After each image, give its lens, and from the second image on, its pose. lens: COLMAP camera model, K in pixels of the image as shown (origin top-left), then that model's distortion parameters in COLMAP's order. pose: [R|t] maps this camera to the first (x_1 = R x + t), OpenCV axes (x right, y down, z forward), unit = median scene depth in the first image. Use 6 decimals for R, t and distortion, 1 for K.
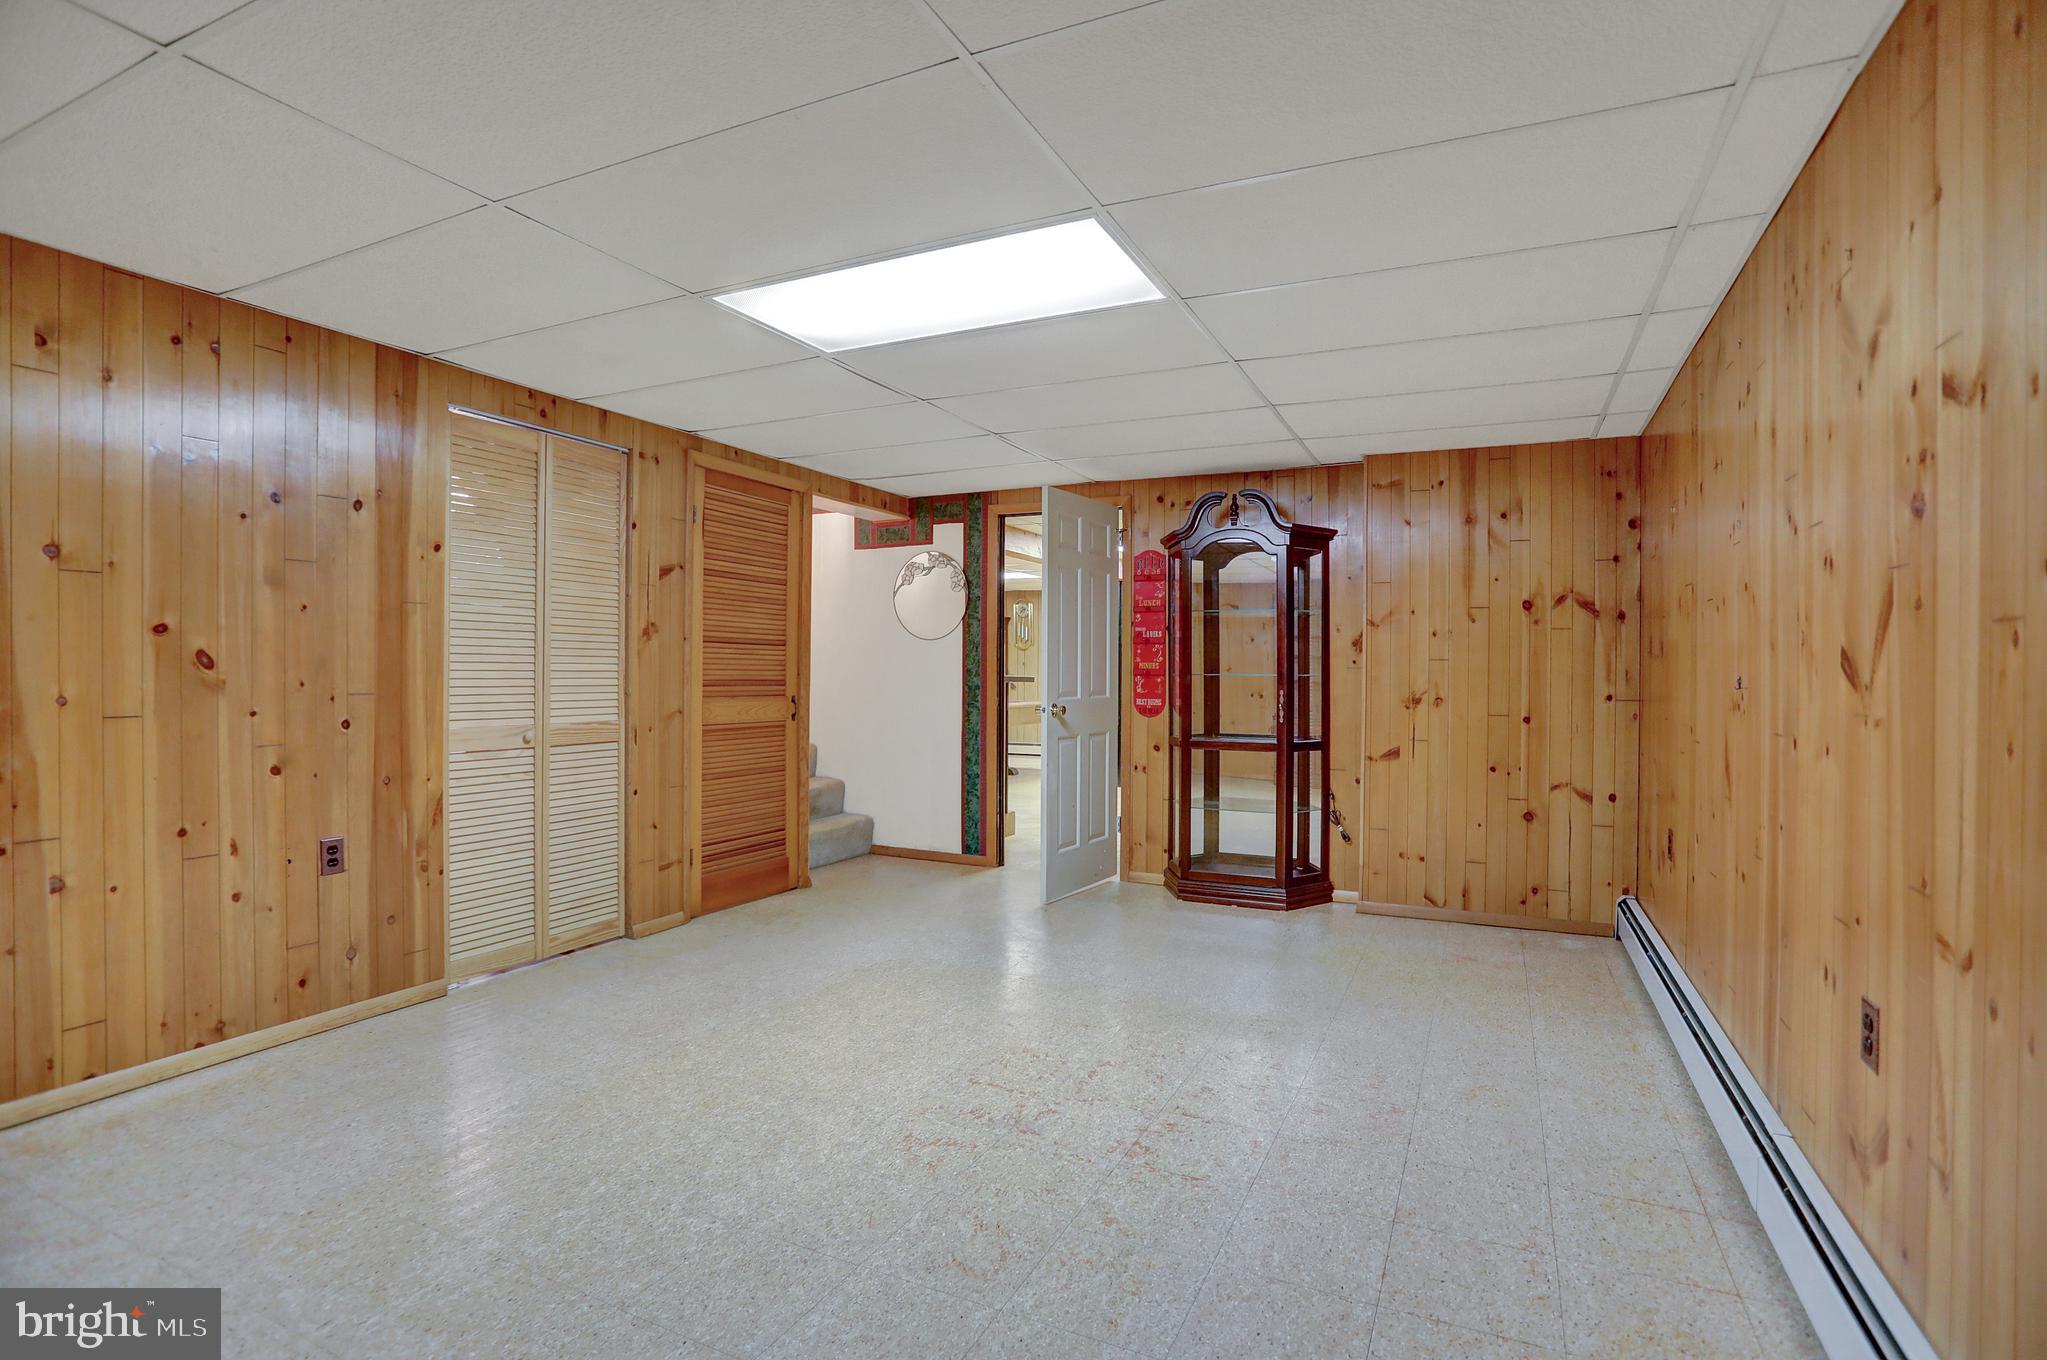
lens RADIAL K [[951.4, 0, 1027.9], [0, 951.4, 678.3], [0, 0, 1]] dist [-0.021214, -0.000054]
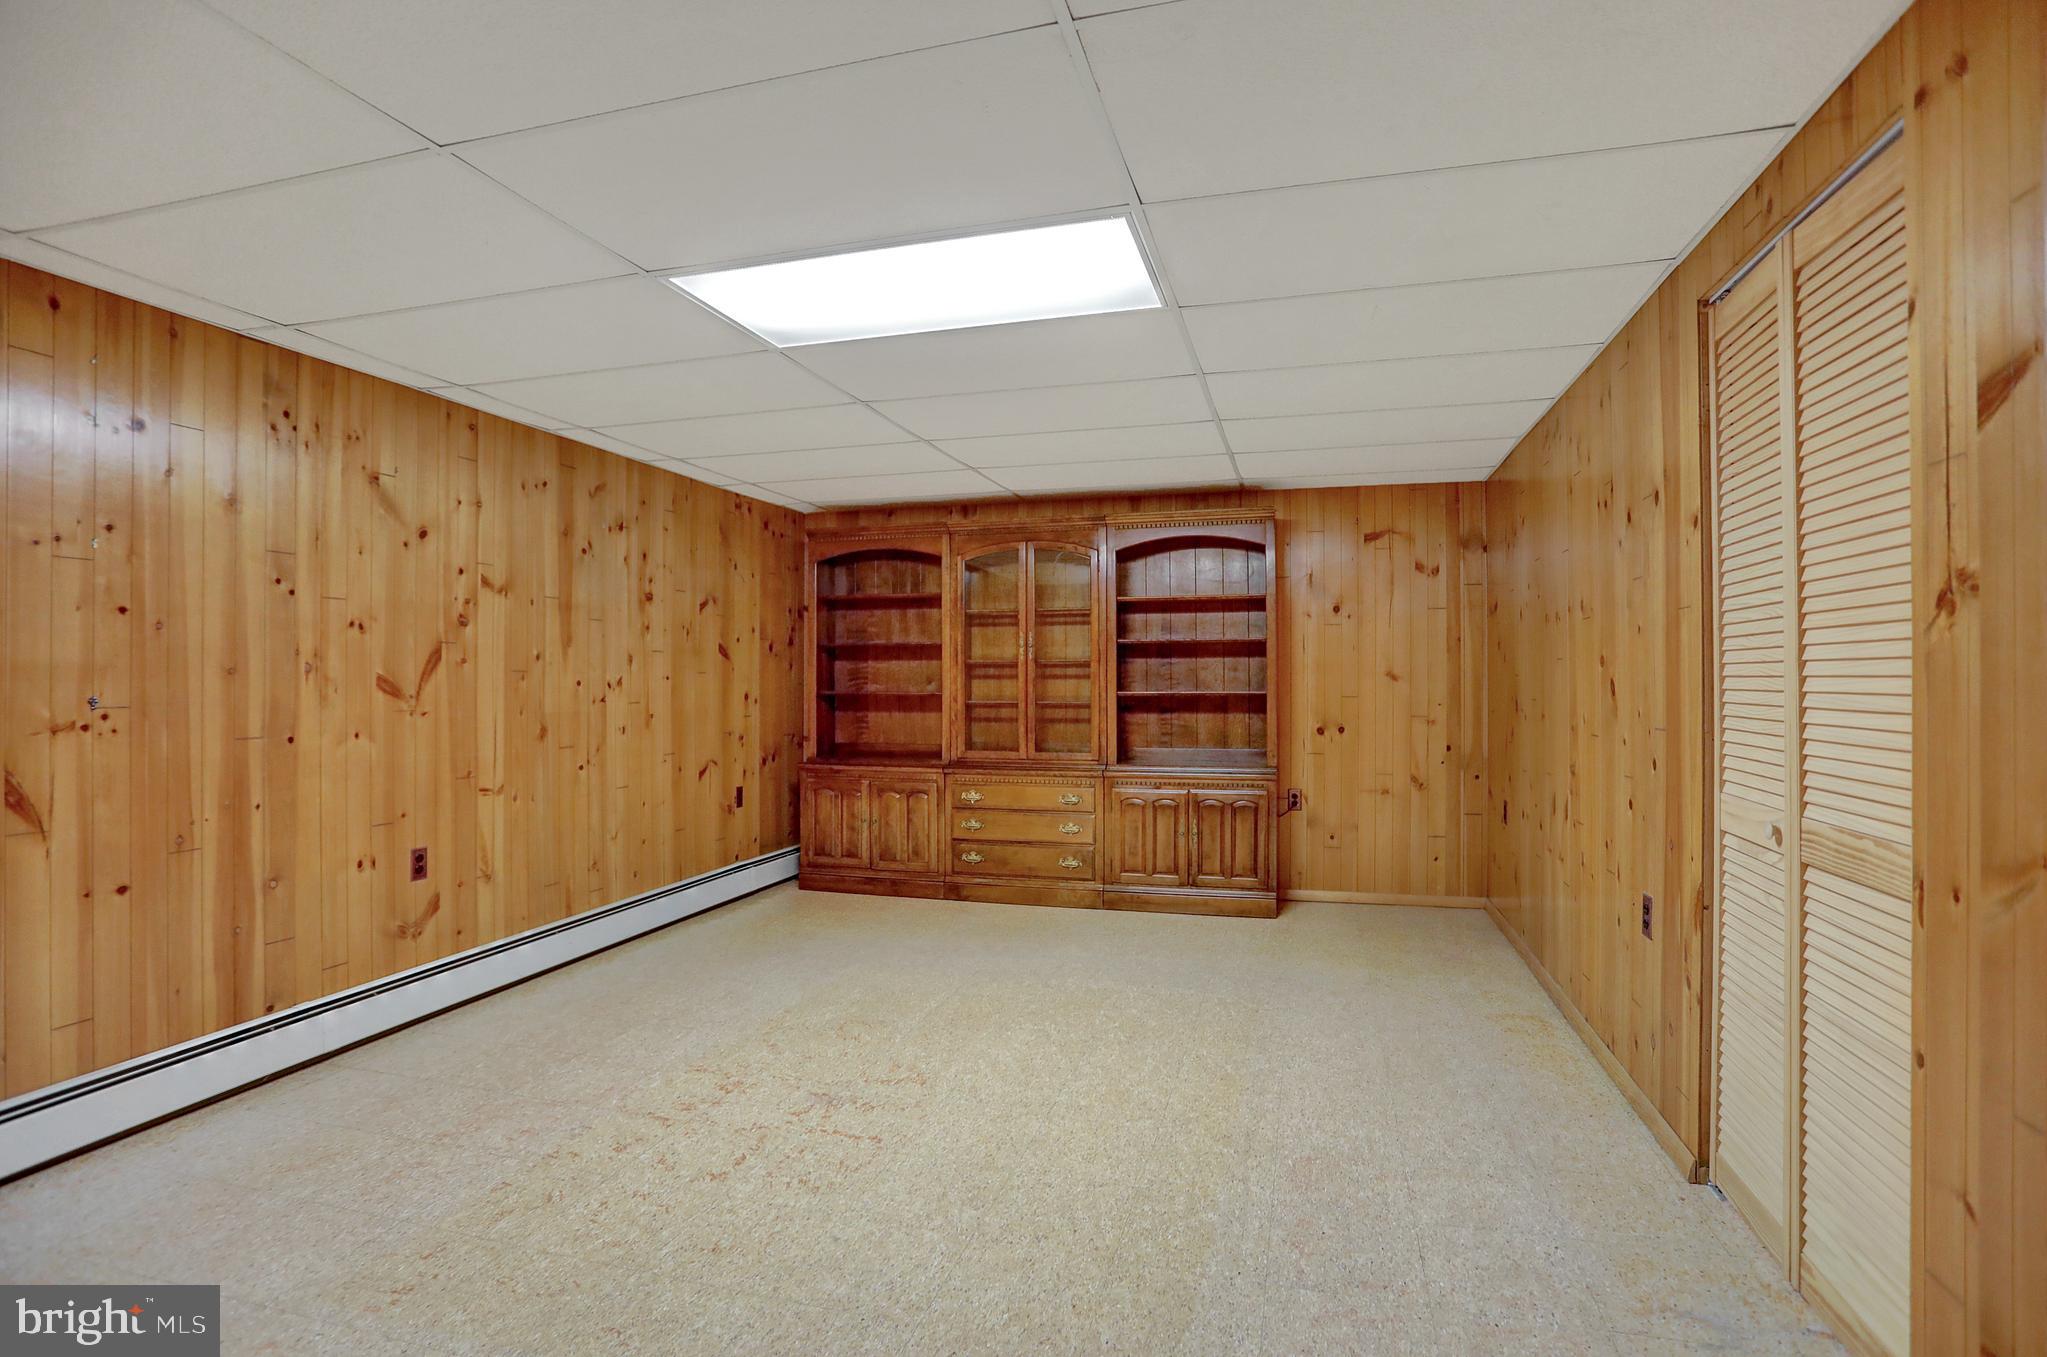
lens RADIAL K [[951.4, 0, 1027.2], [0, 951.4, 674.4], [0, 0, 1]] dist [-0.021214, -0.000054]
pose [[-0.984908, -0.005635, -0.172988, -0.042888], [-0.006185, 0.999977, 0.002640, -0.034975], [0.172969, 0.003670, -0.984920, 2.074987]]
